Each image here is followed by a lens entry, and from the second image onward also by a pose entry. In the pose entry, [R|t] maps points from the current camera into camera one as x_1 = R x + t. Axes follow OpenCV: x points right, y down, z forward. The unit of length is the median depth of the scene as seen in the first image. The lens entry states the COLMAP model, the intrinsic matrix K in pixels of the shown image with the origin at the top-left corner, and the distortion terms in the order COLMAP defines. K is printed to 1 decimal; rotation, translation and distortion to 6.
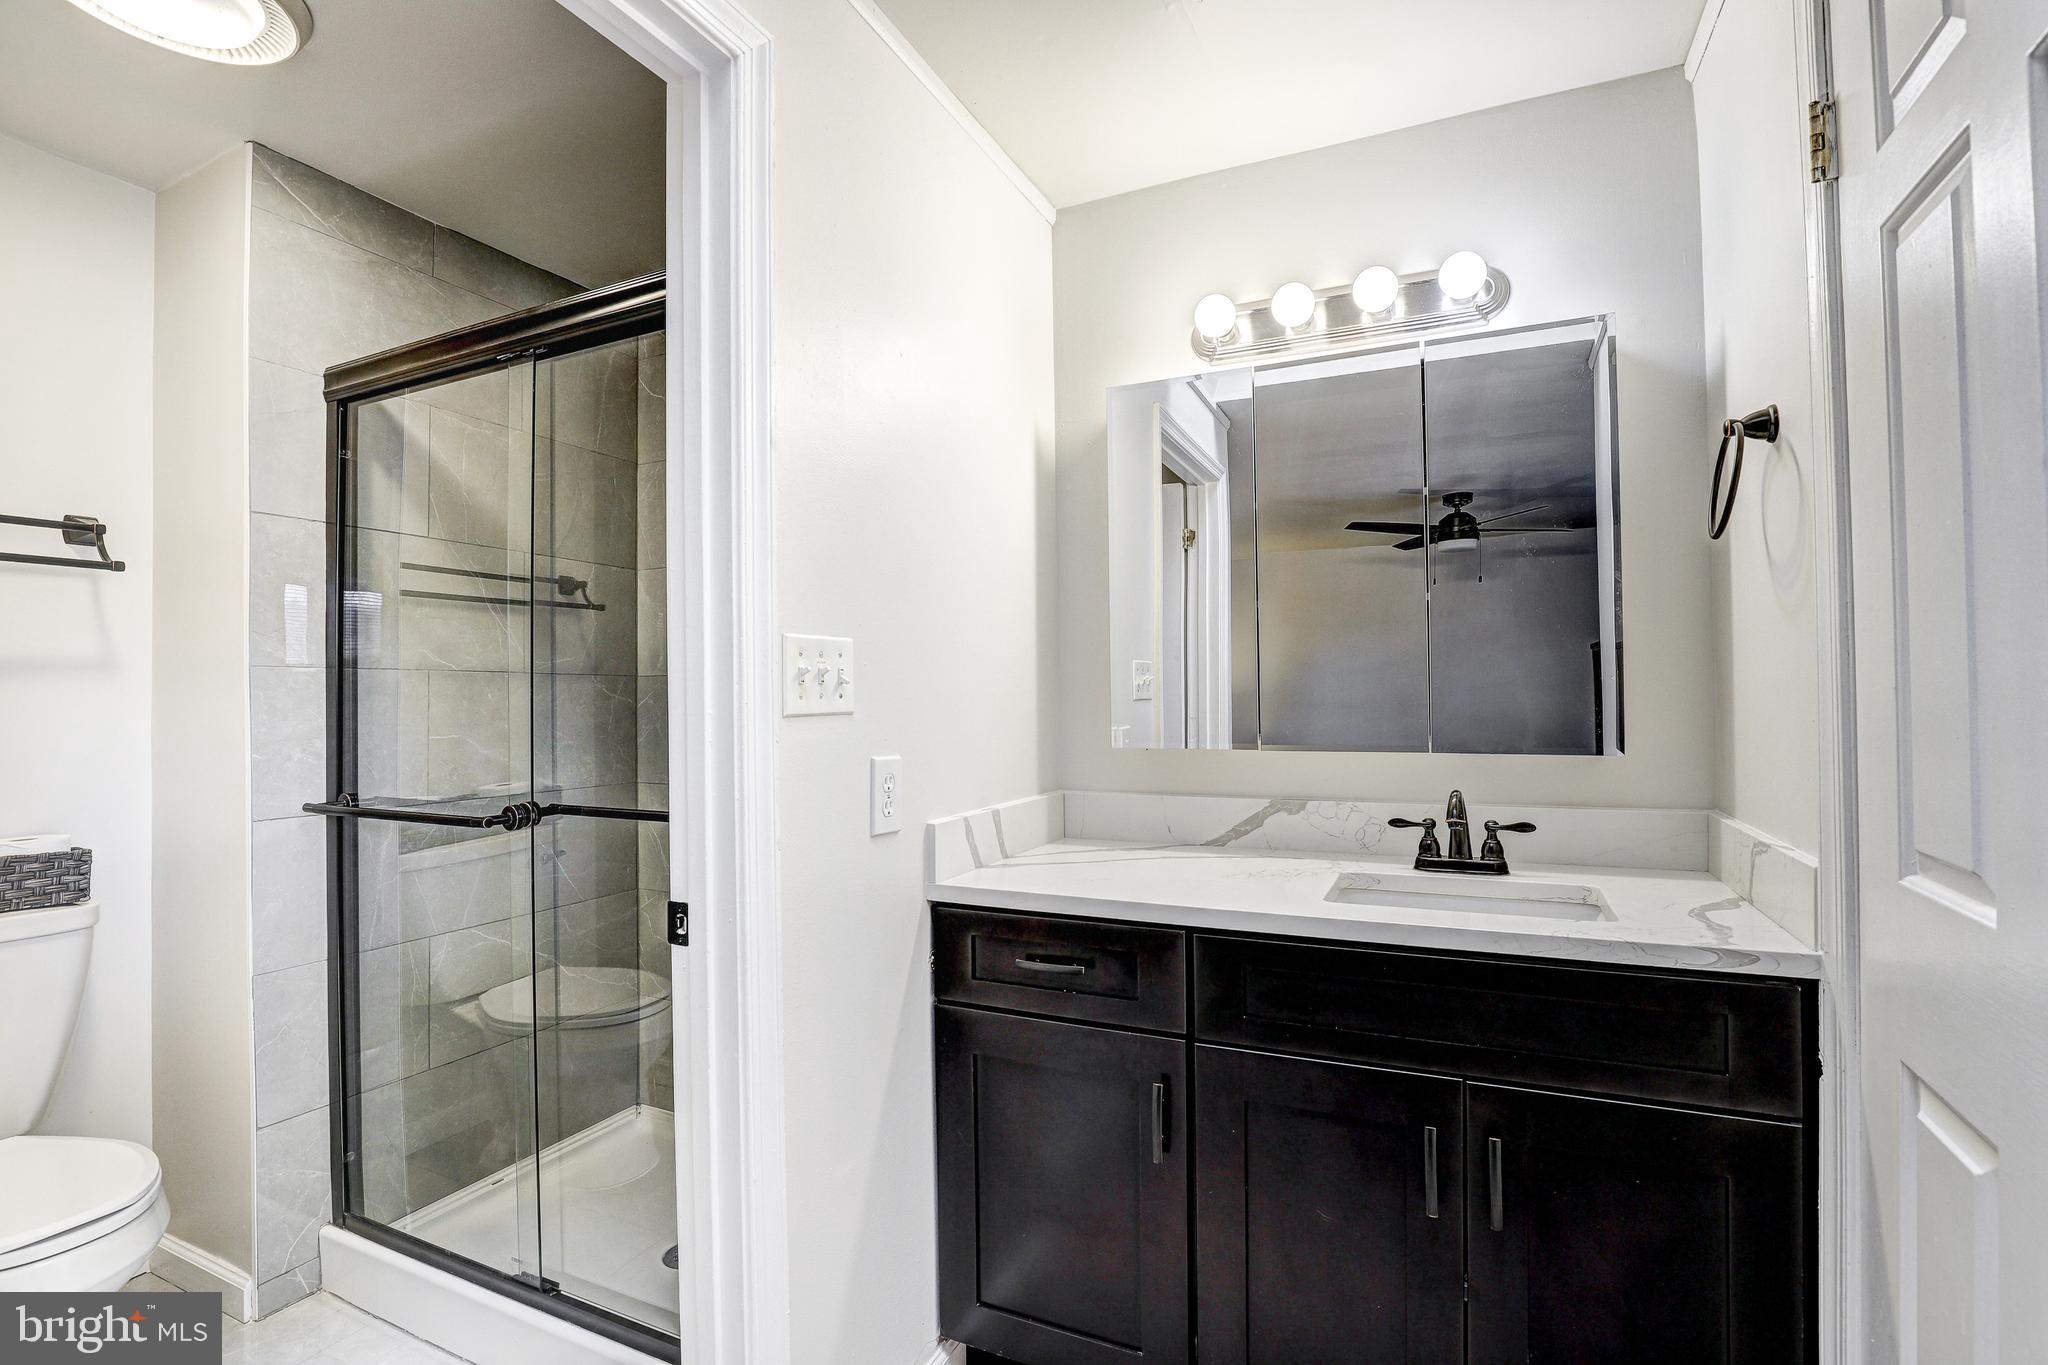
lens RADIAL K [[933.4, 0, 991.9], [0, 933.4, 683.5], [0, 0, 1]] dist [-0.000656, 0.001065]
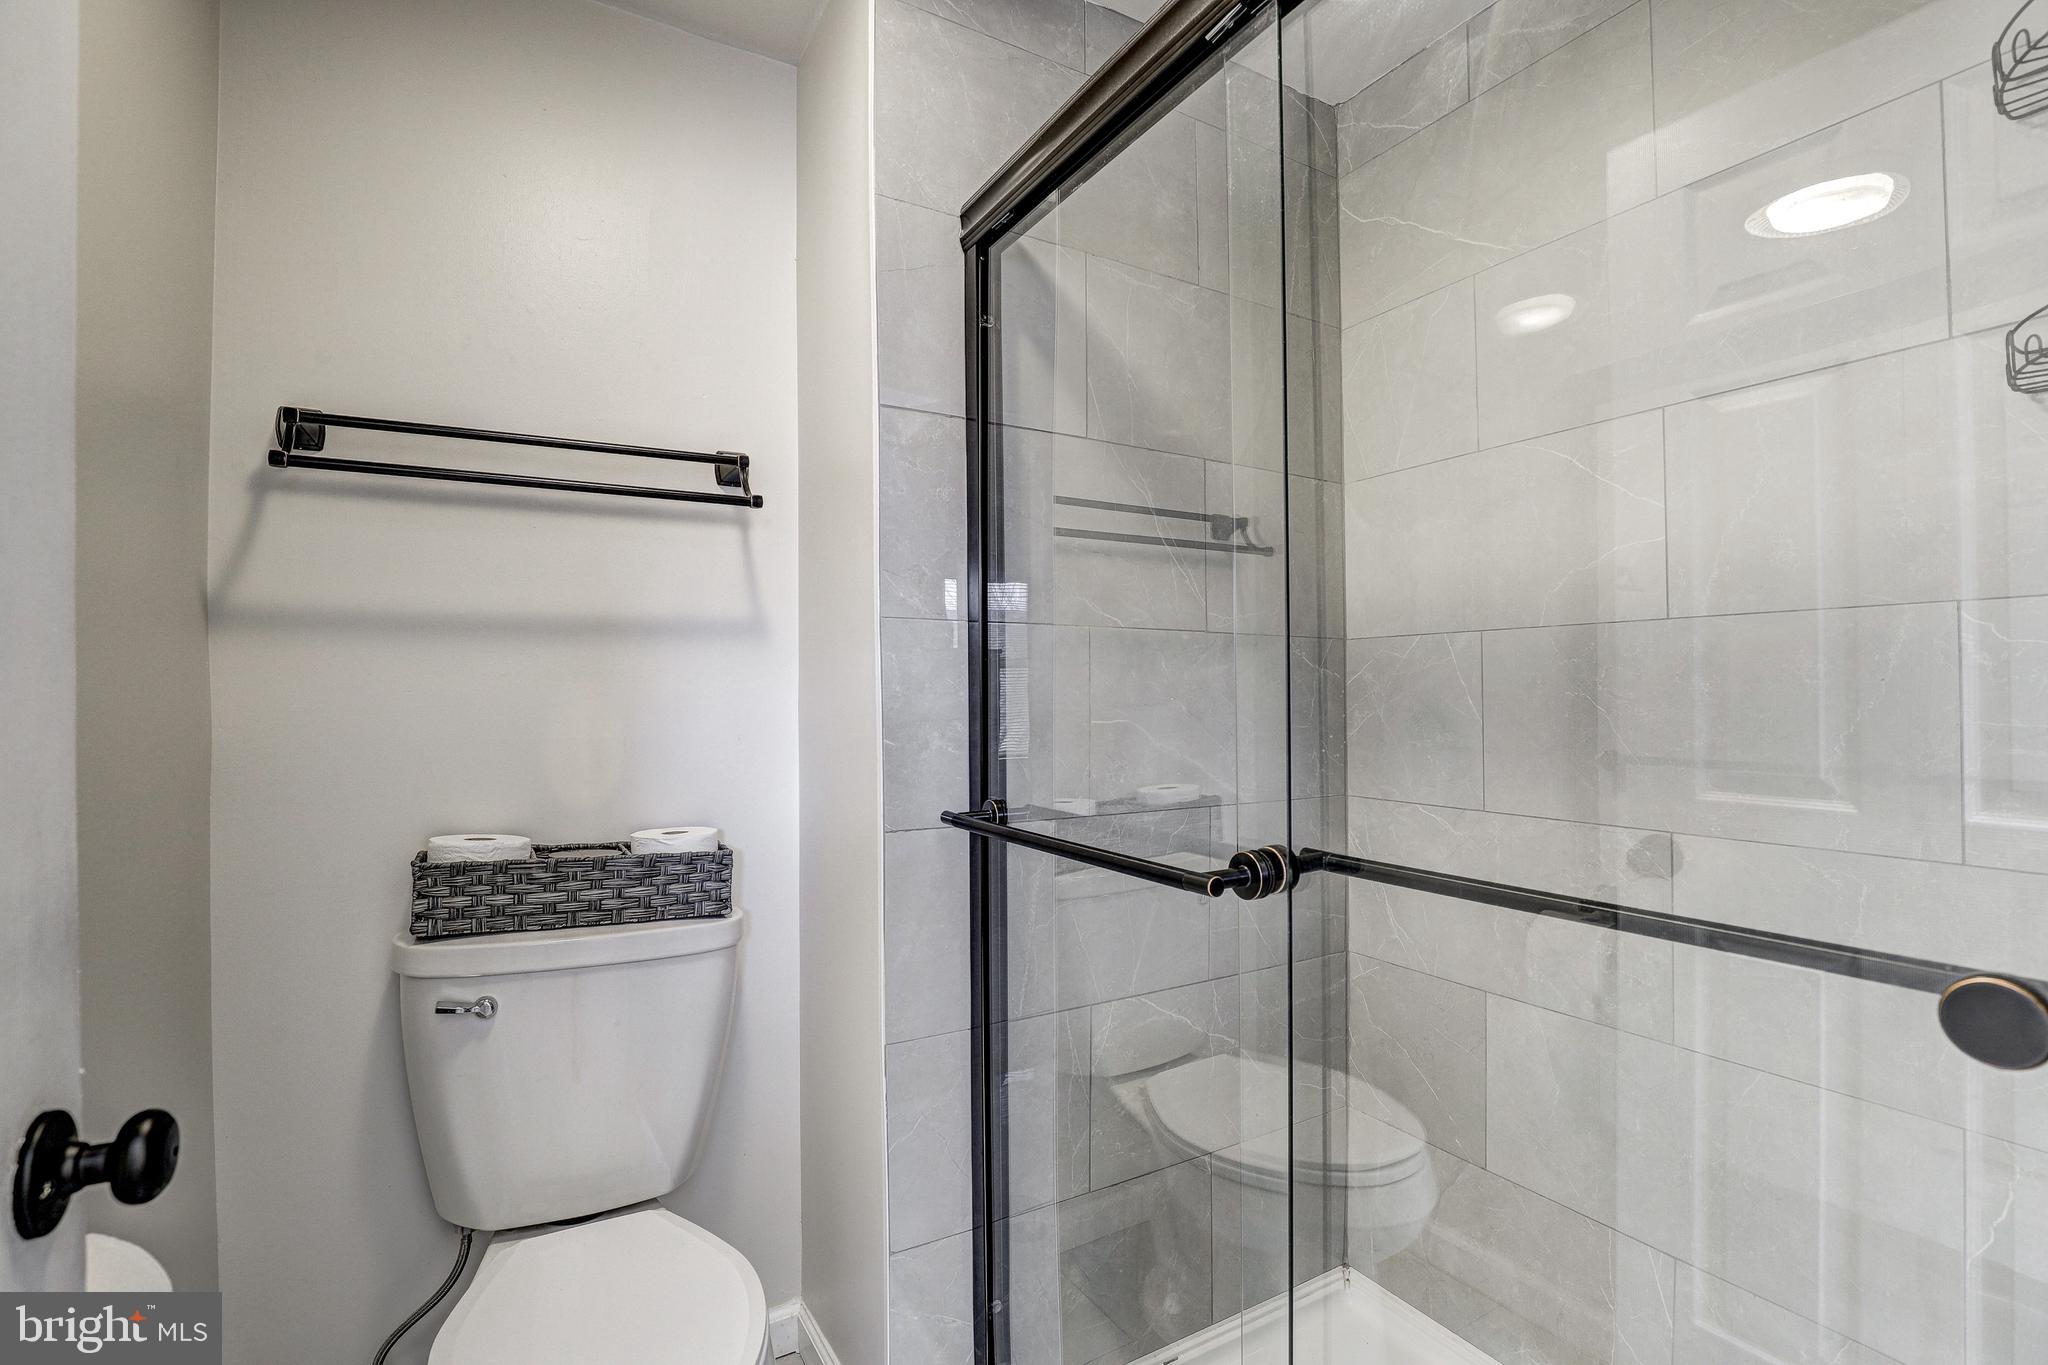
lens RADIAL K [[933.4, 0, 1021.5], [0, 933.4, 683.9], [0, 0, 1]] dist [-0.000656, 0.001065]
pose [[0.844100, -0.000313, -0.536186, -0.299284], [0.007431, 0.999911, 0.011113, 0.024803], [0.536135, -0.013365, 0.844027, 0.425297]]
